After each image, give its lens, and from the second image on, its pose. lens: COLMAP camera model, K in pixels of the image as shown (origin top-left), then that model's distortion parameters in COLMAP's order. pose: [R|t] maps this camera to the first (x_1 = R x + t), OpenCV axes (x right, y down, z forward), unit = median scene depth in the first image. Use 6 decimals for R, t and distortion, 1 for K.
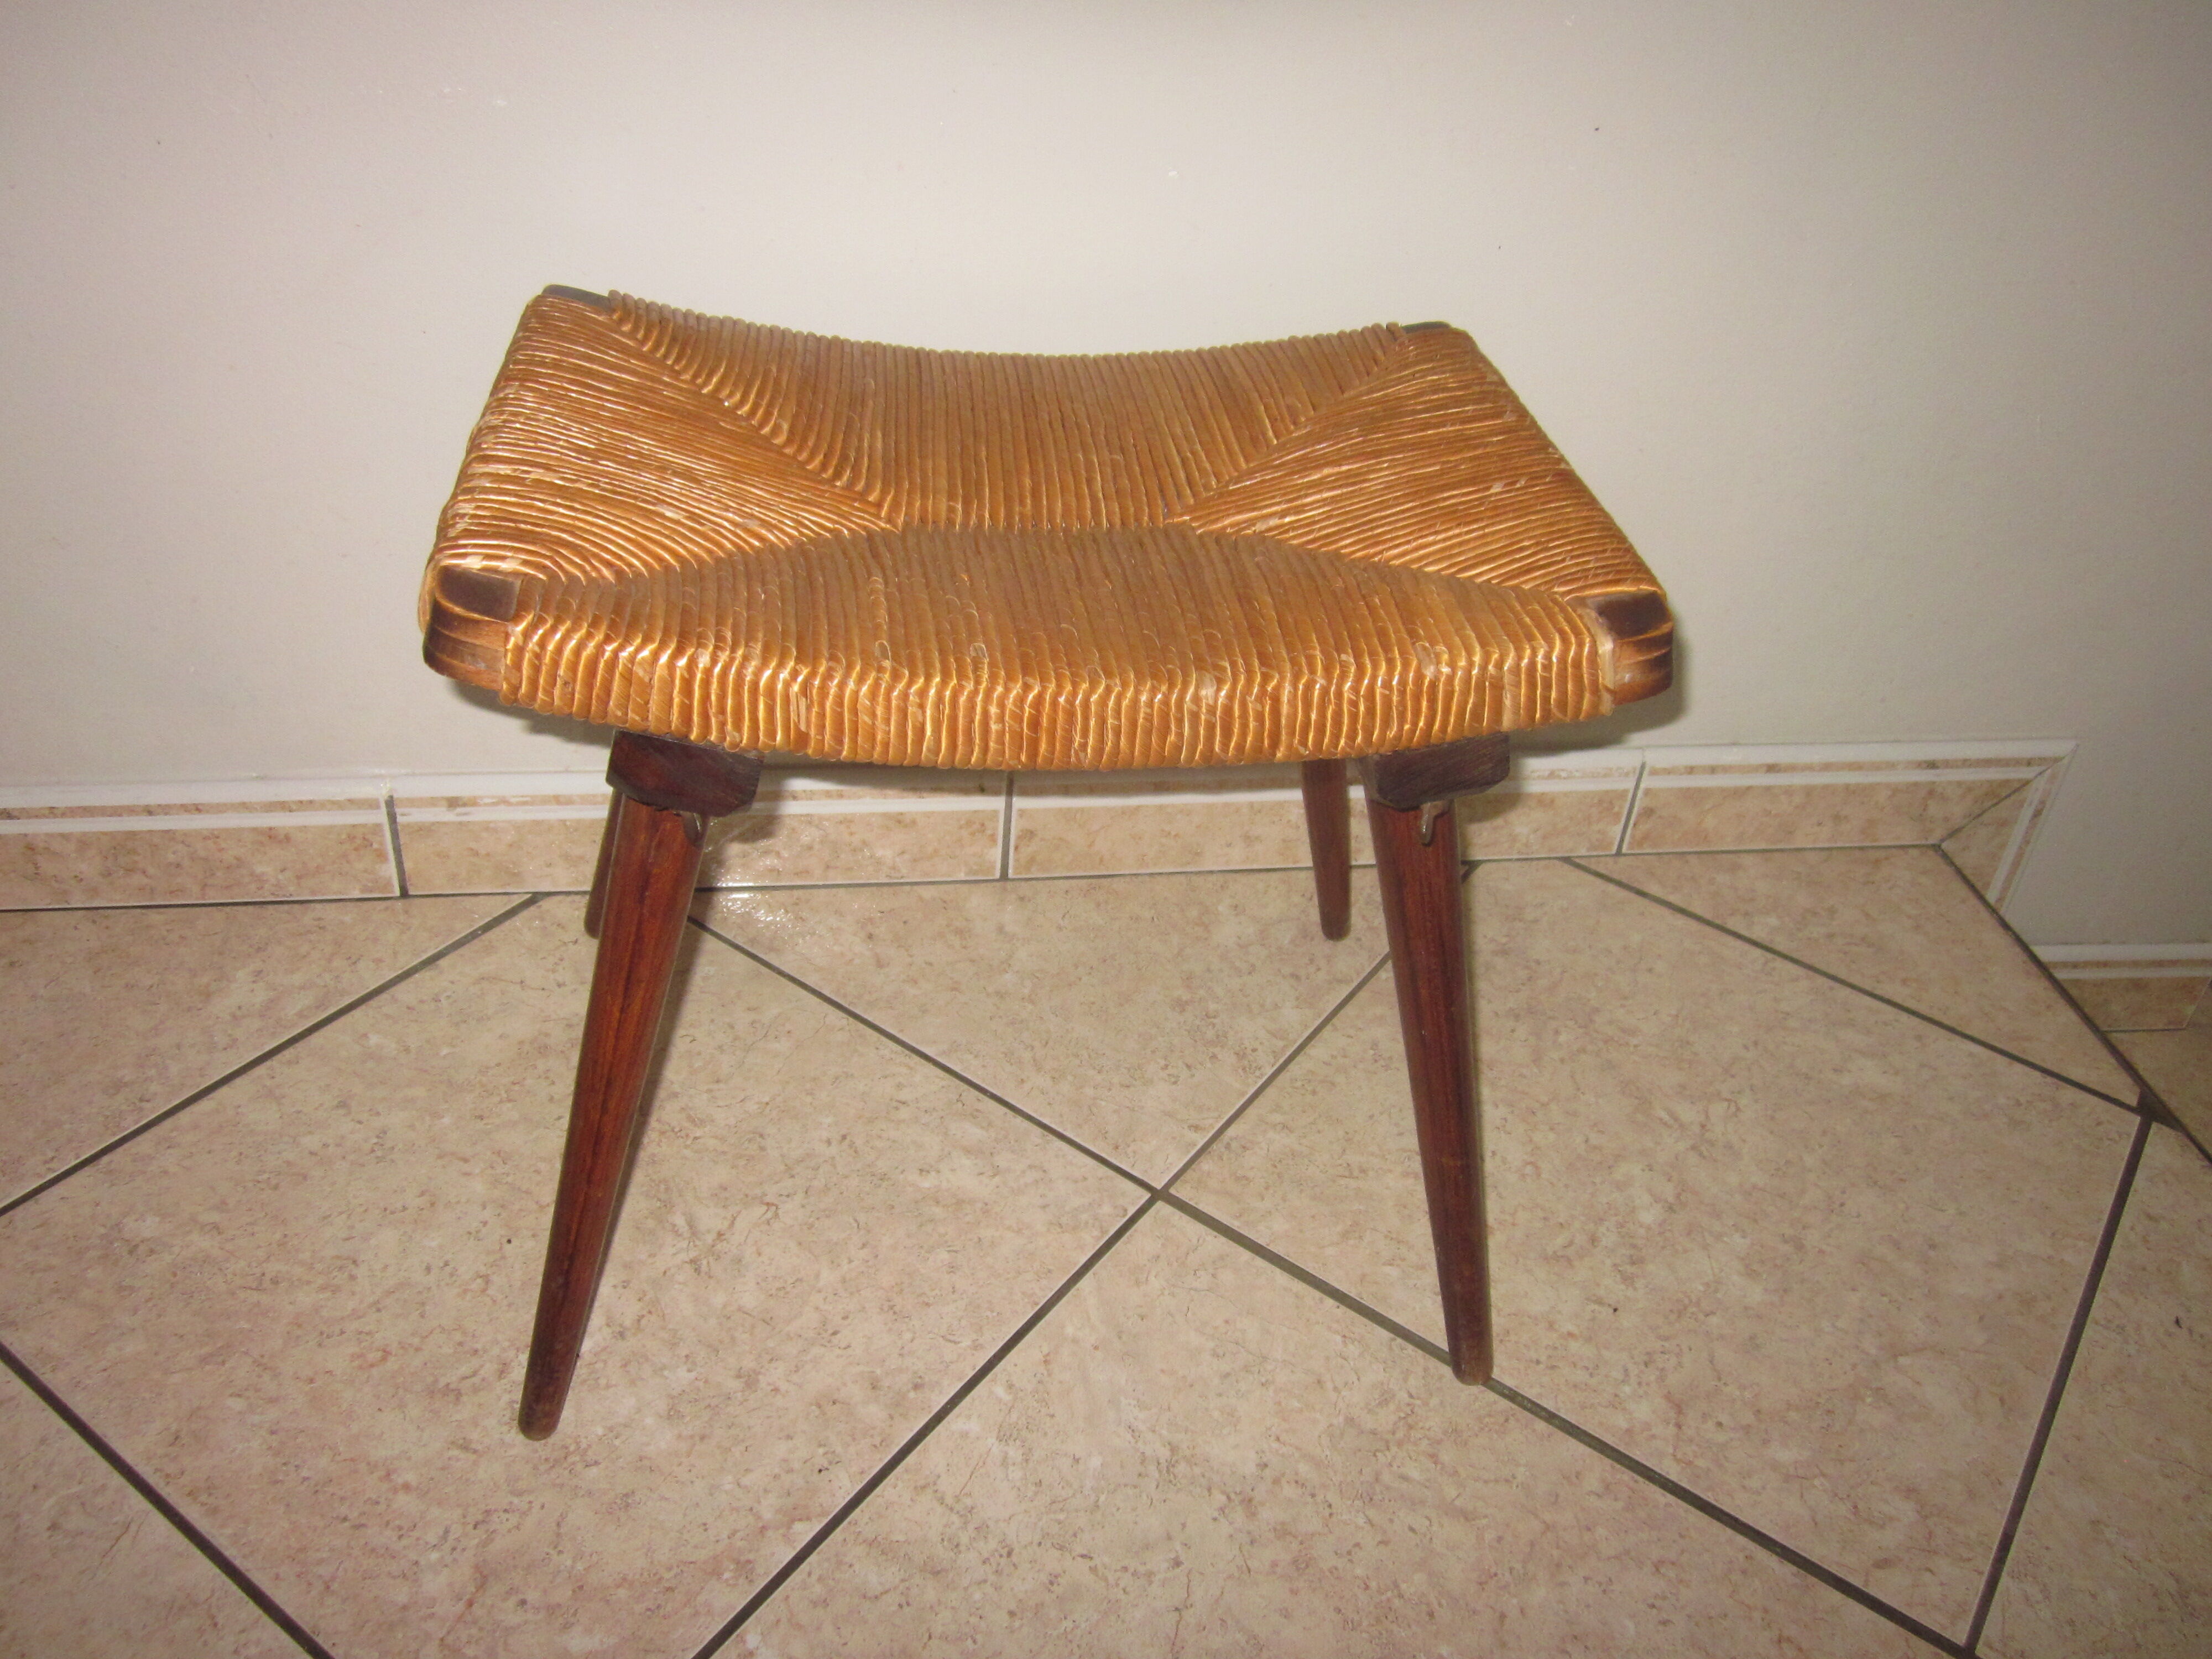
lens RADIAL K [[1828.3, 0, 1109.3], [0, 1828.3, 838.4], [0, 0, 1]] dist [-0.042825, 0.016832]
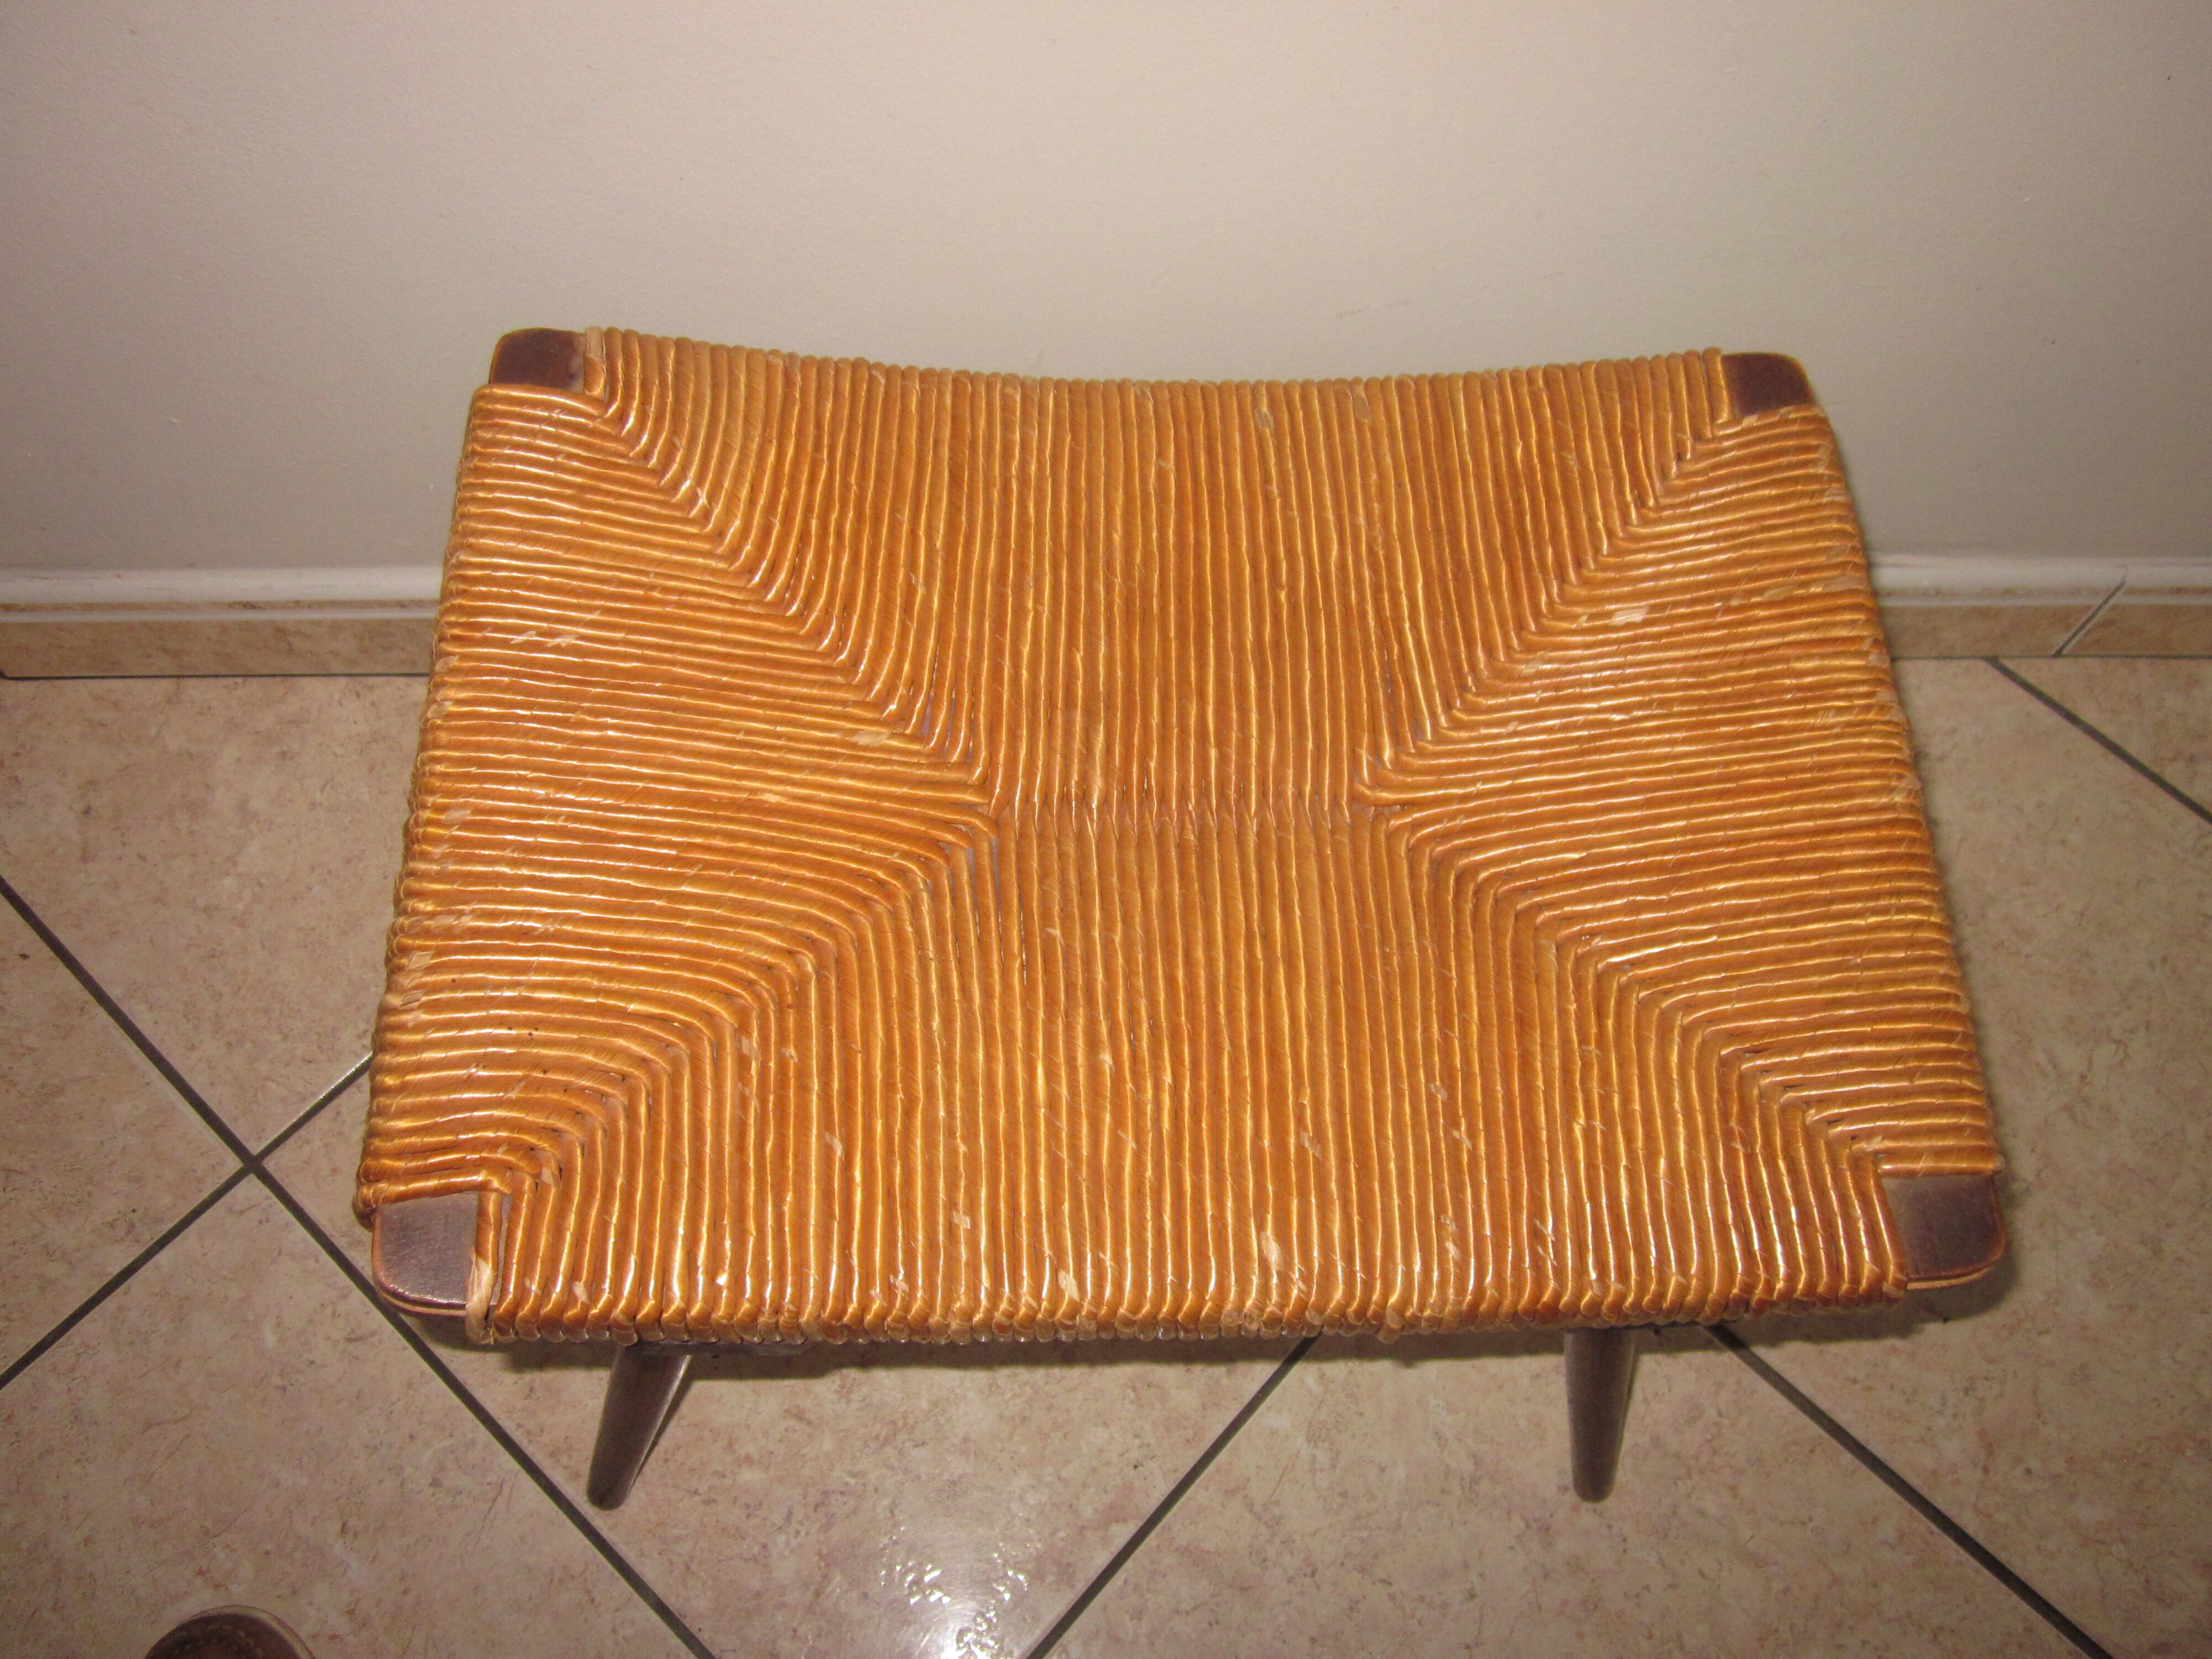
lens RADIAL K [[1828.3, 0, 1112.1], [0, 1828.3, 825.4], [0, 0, 1]] dist [-0.042825, 0.016832]
pose [[0.991443, 0.100245, -0.083611, -0.112753], [-0.048652, 0.878133, 0.475936, -0.429882], [0.121131, -0.467796, 0.875497, 0.240360]]
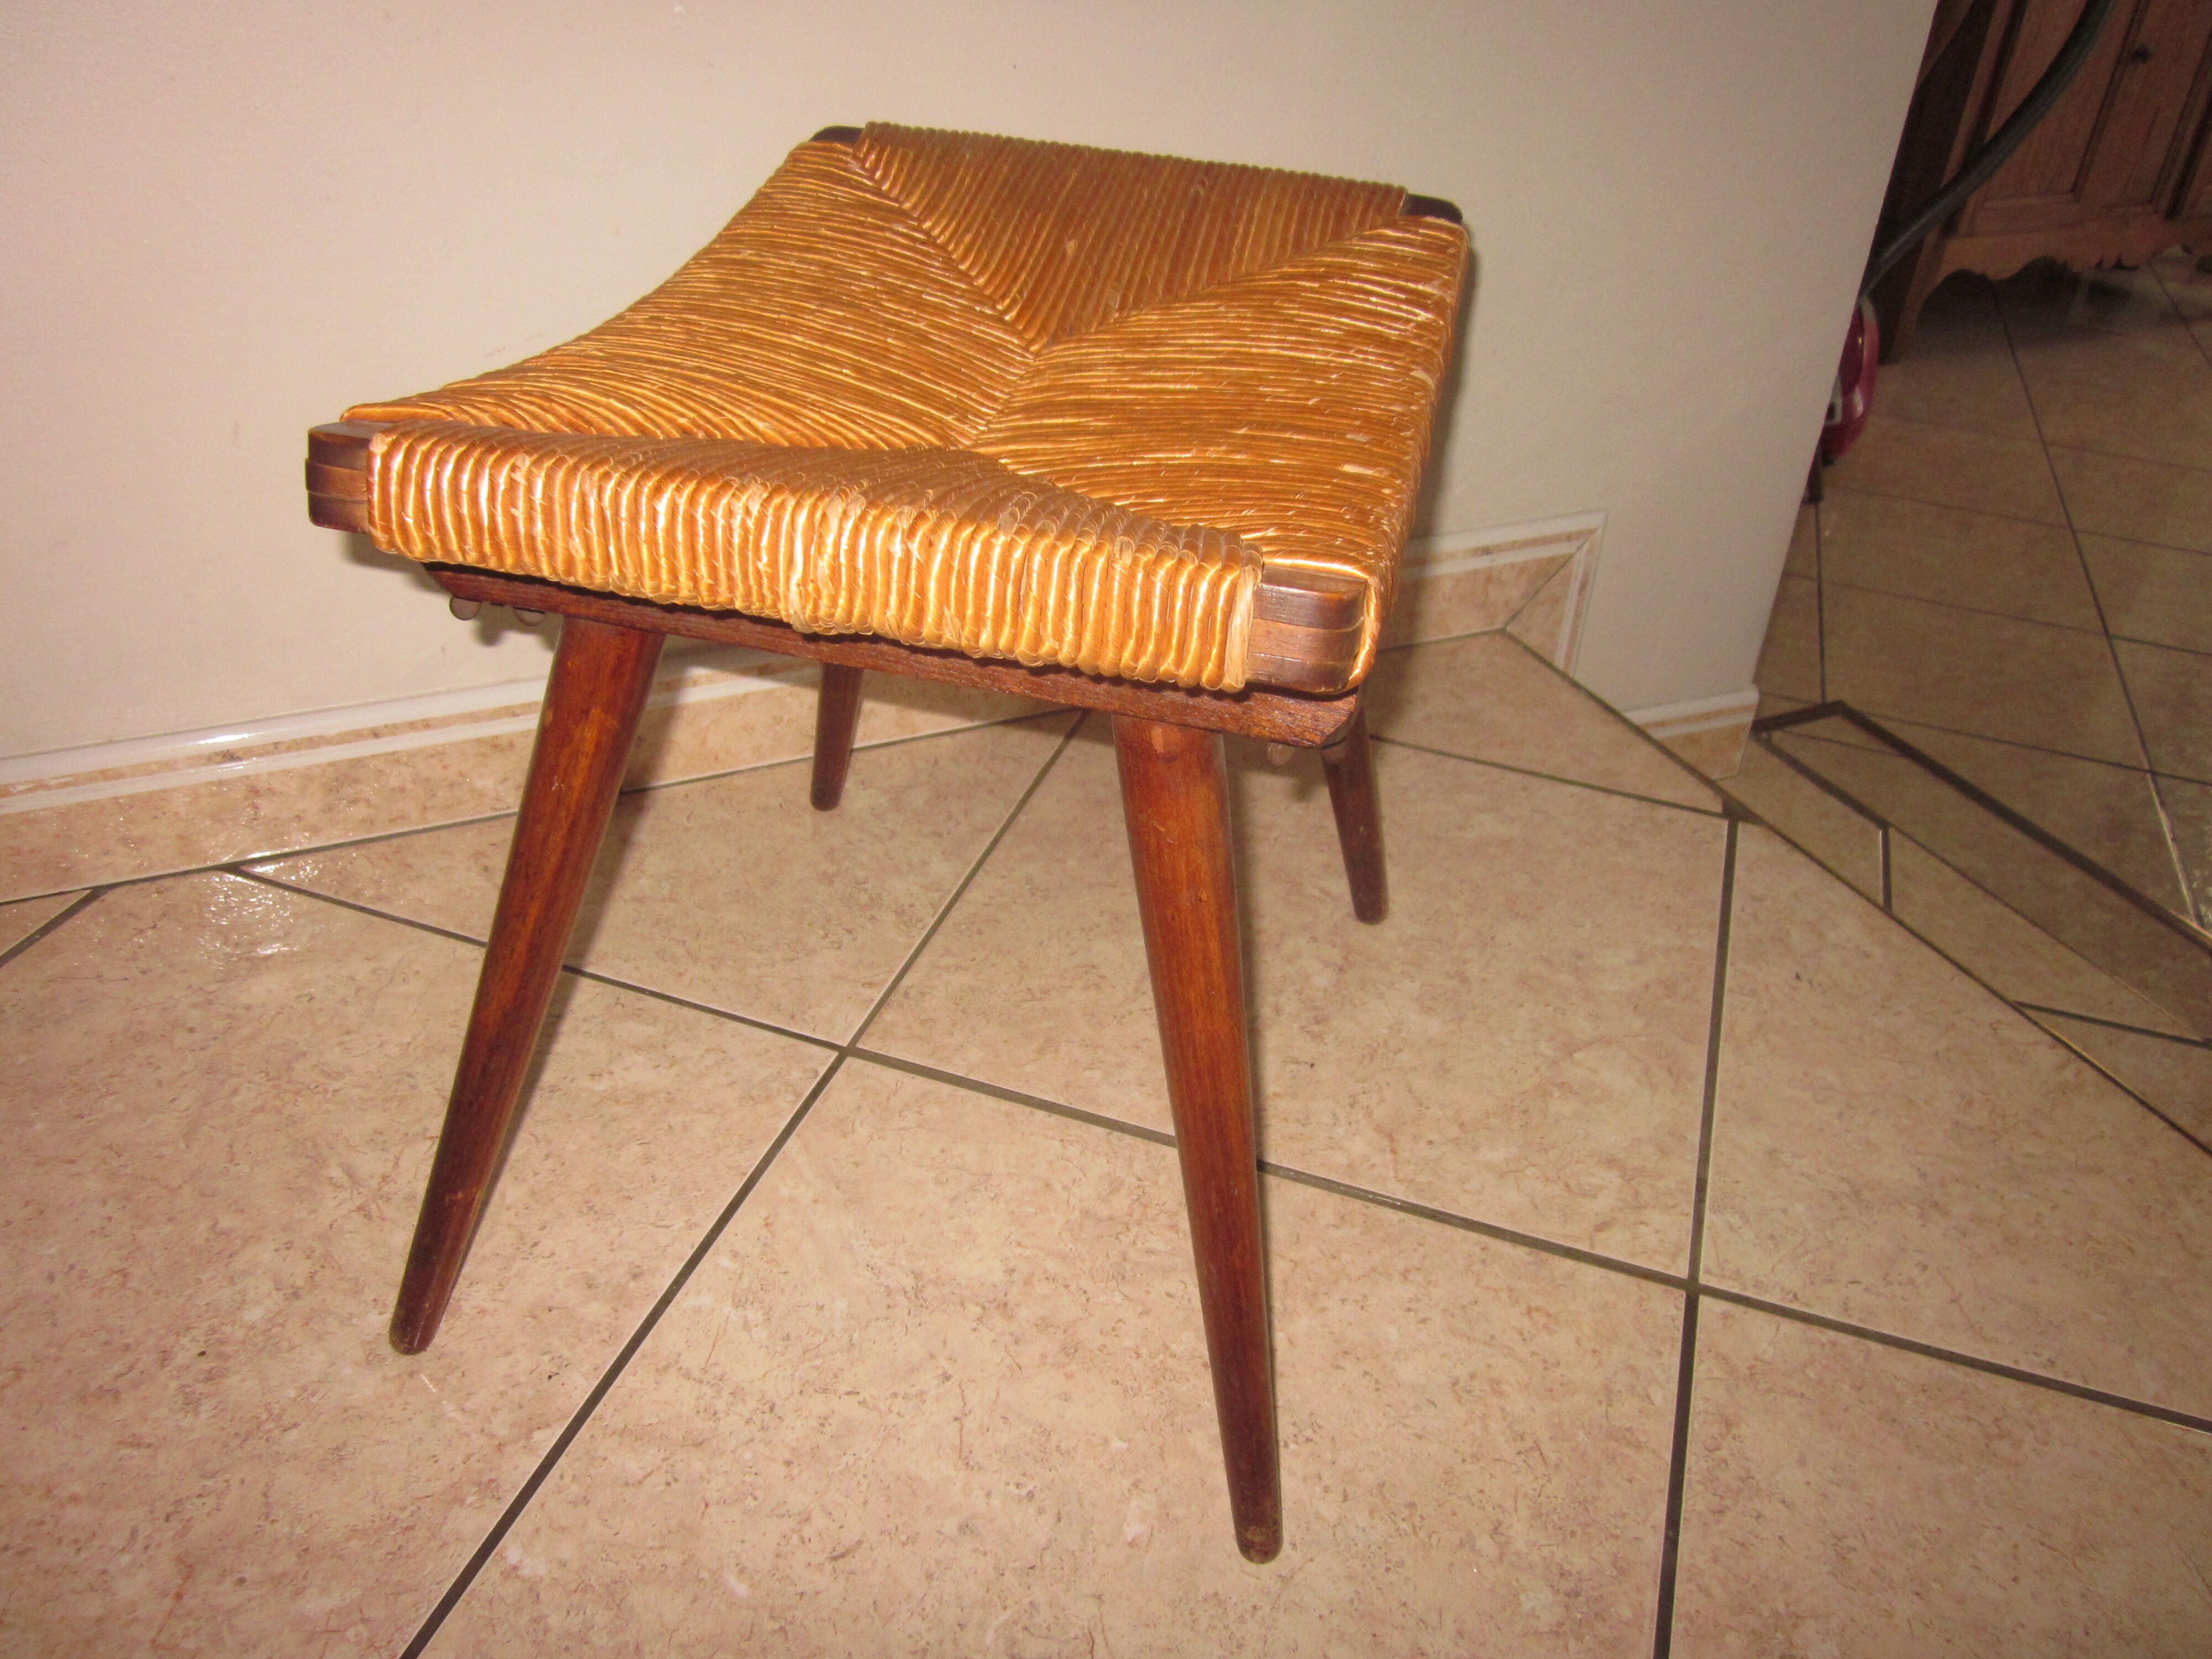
lens RADIAL K [[1828.3, 0, 1102.8], [0, 1828.3, 839.9], [0, 0, 1]] dist [-0.042825, 0.016832]
pose [[0.957778, -0.174504, 0.228496, -0.048904], [0.178056, 0.984007, 0.005143, 0.114628], [-0.225740, 0.035759, 0.973531, 0.025154]]
